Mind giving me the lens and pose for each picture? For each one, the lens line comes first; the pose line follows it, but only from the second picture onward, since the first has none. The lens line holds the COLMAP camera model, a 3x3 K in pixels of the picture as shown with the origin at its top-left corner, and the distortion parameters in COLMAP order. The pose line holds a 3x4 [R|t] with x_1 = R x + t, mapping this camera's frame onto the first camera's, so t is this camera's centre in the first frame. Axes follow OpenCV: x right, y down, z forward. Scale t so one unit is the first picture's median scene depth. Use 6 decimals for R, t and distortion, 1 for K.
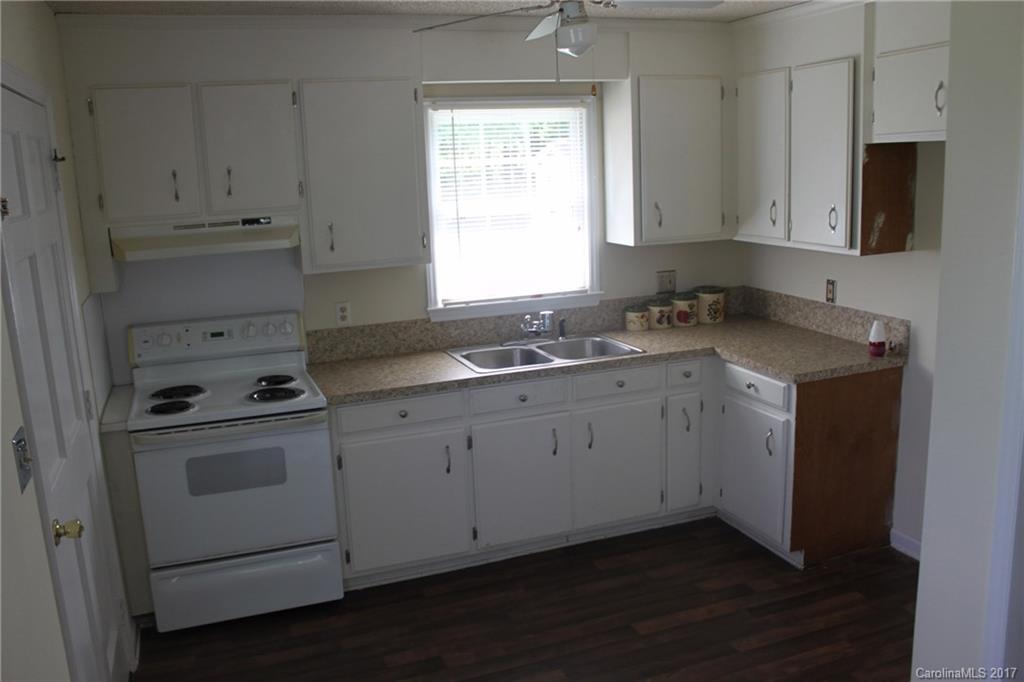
lens RADIAL K [[876.2, 0, 512.0], [0, 876.2, 341.0], [0, 0, 1]] dist [-0.181148, 0.165560]
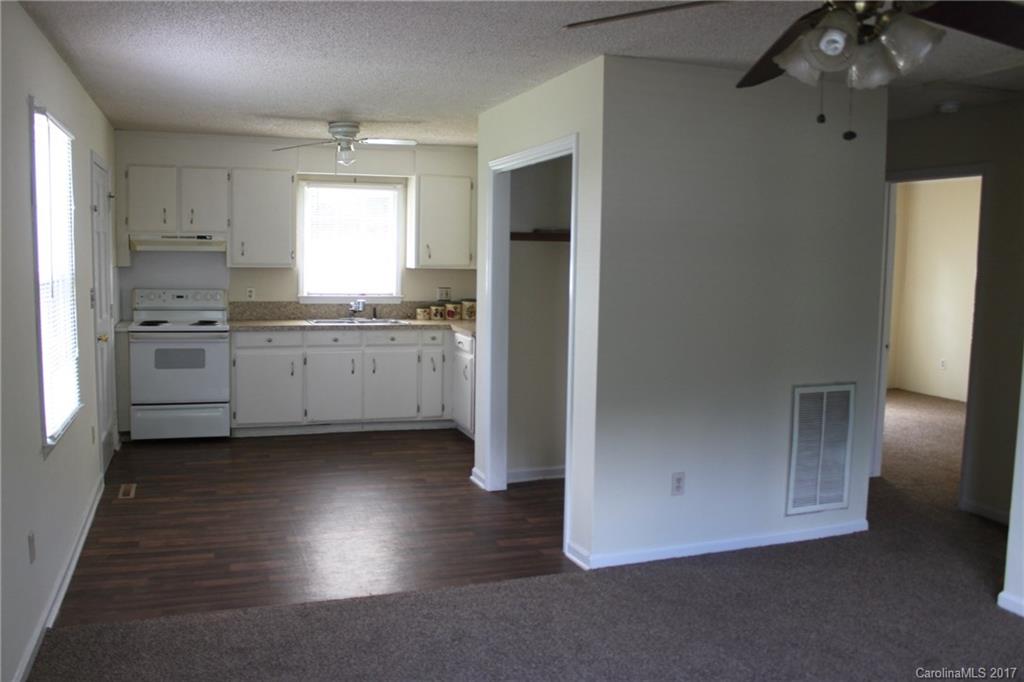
lens RADIAL K [[876.2, 0, 512.0], [0, 876.2, 341.0], [0, 0, 1]] dist [-0.181148, 0.165560]
pose [[0.997976, 0.063207, -0.007016, 0.397070], [-0.063592, 0.992939, -0.100141, 0.226619], [0.000637, 0.100384, 0.994949, -0.843552]]
